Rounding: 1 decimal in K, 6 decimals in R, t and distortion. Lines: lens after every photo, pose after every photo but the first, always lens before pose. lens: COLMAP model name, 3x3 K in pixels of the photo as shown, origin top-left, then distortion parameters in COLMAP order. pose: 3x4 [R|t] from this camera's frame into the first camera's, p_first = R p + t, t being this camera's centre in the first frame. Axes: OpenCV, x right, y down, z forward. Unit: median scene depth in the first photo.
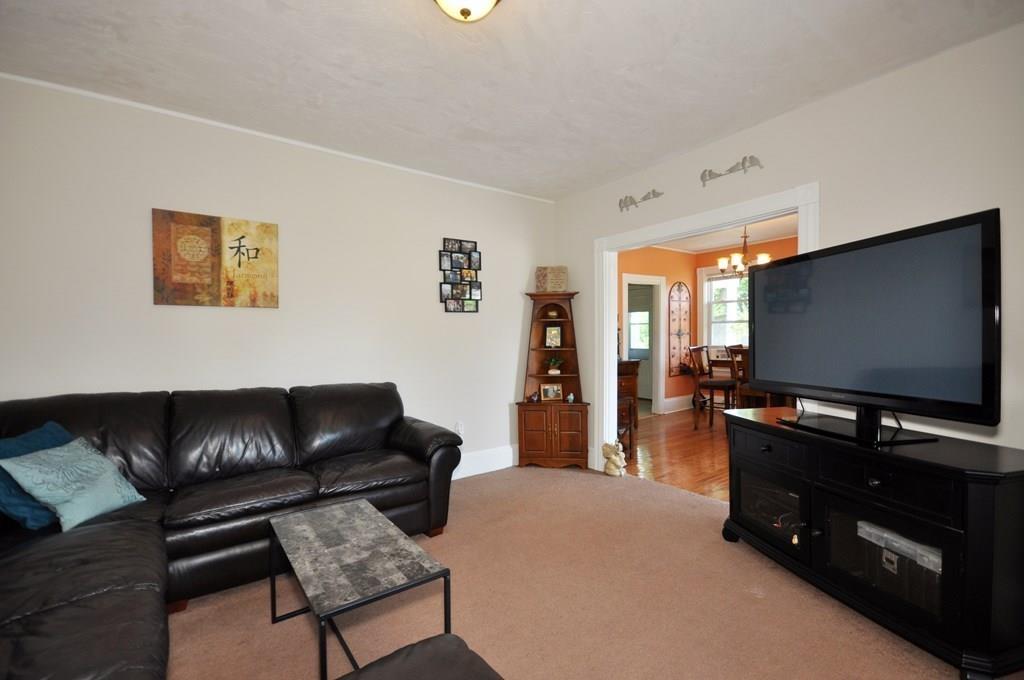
lens RADIAL K [[449.6, 0, 515.4], [0, 449.6, 342.0], [0, 0, 1]] dist [-0.002137, -0.004484]
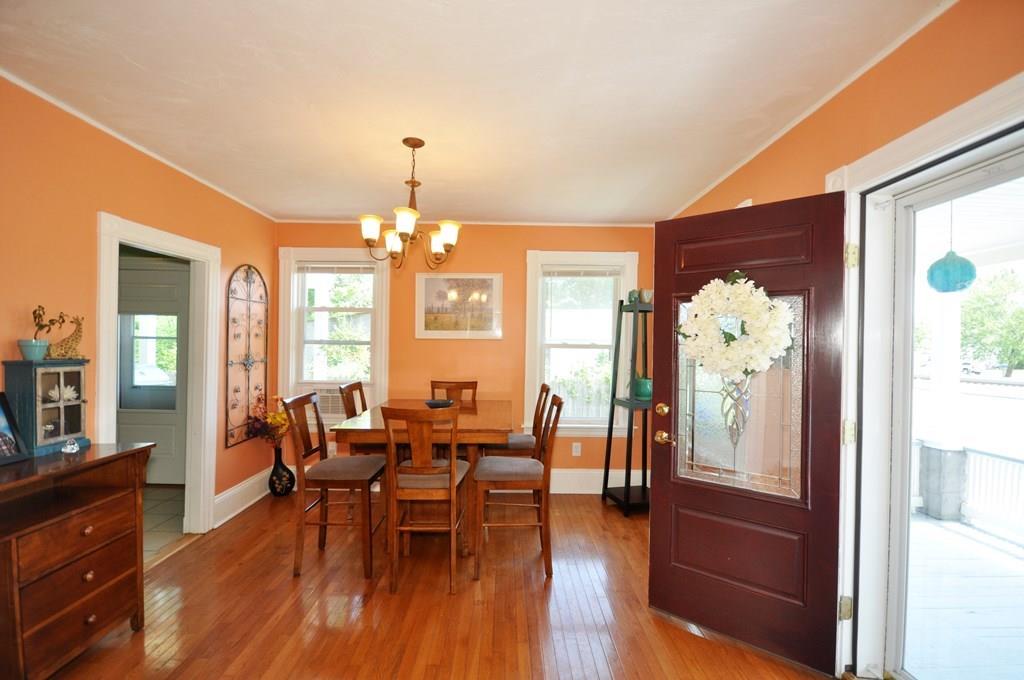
lens RADIAL K [[449.6, 0, 511.5], [0, 449.6, 346.8], [0, 0, 1]] dist [-0.002137, -0.004484]
pose [[0.591836, 0.013772, 0.805941, 0.121805], [-0.004205, 0.999893, -0.013998, -0.030464], [-0.806047, 0.004895, 0.591831, 0.432466]]
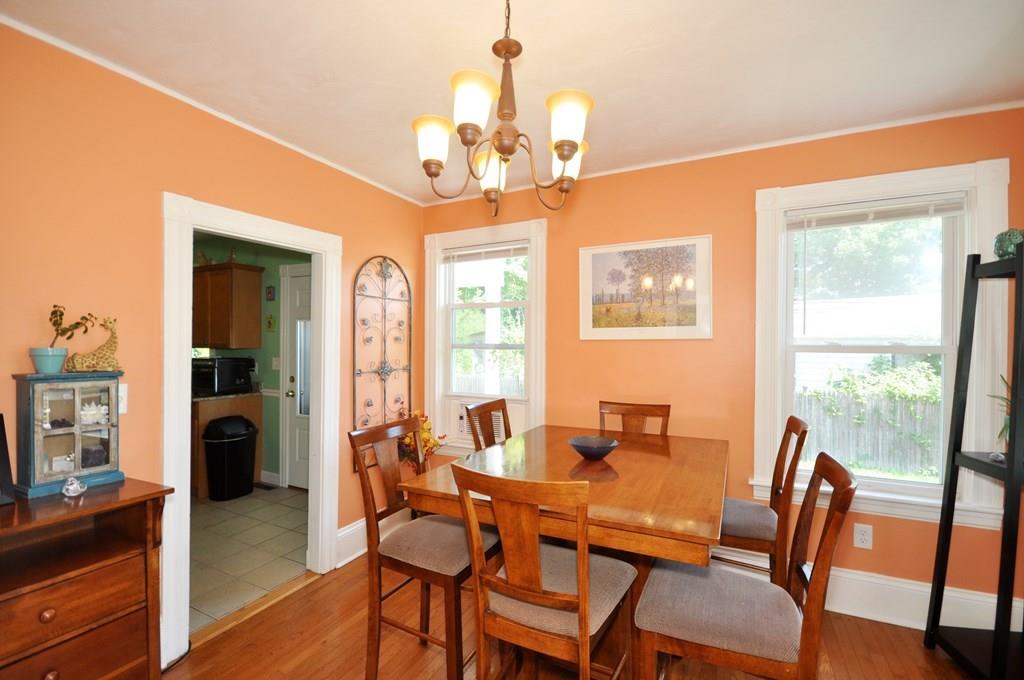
lens RADIAL K [[449.6, 0, 509.1], [0, 449.6, 344.9], [0, 0, 1]] dist [-0.002137, -0.004484]
pose [[0.896691, 0.012871, 0.442469, 0.278227], [-0.003281, 0.999743, -0.022432, -0.034699], [-0.442644, 0.018663, 0.896503, 0.535860]]
